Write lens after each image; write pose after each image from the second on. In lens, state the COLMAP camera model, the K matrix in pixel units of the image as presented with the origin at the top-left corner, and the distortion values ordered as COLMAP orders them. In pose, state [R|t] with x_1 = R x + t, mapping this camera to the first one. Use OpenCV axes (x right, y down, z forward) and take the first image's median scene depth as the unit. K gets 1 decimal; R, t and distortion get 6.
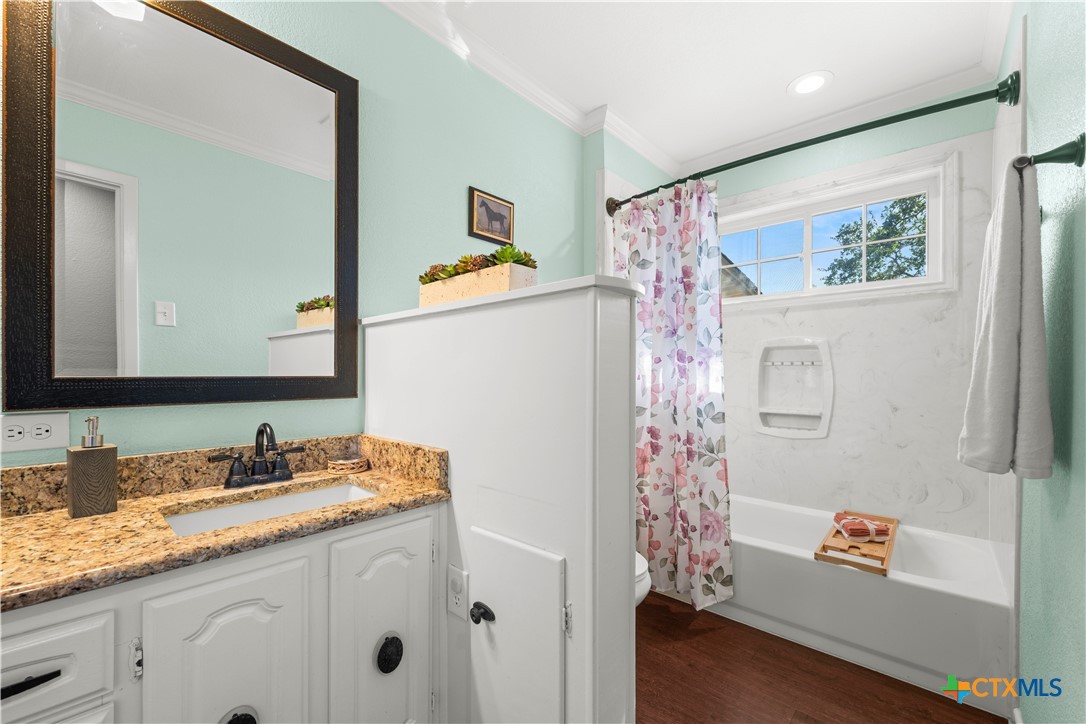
lens RADIAL K [[445.0, 0, 546.6], [0, 445.0, 373.6], [0, 0, 1]] dist [-0.004586, -0.000233]
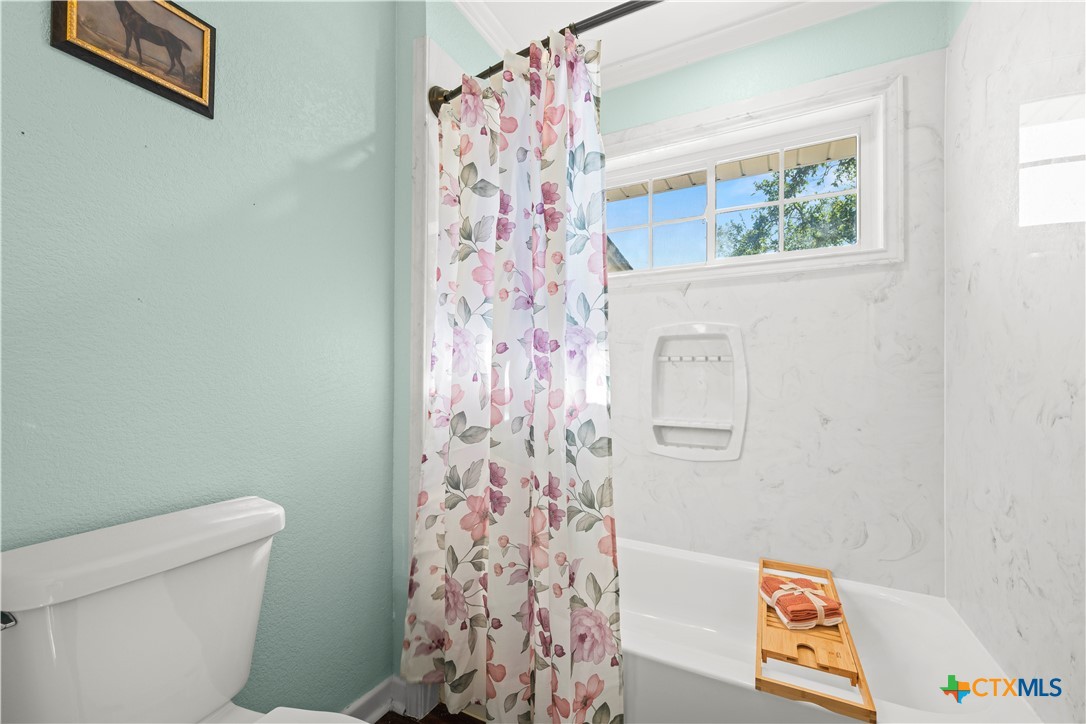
lens RADIAL K [[445.0, 0, 540.7], [0, 445.0, 365.9], [0, 0, 1]] dist [-0.004586, -0.000233]
pose [[0.971597, 0.006703, 0.236545, 0.161239], [-0.002921, 0.999862, -0.016333, 0.002464], [-0.236622, 0.015178, 0.971483, 0.425976]]
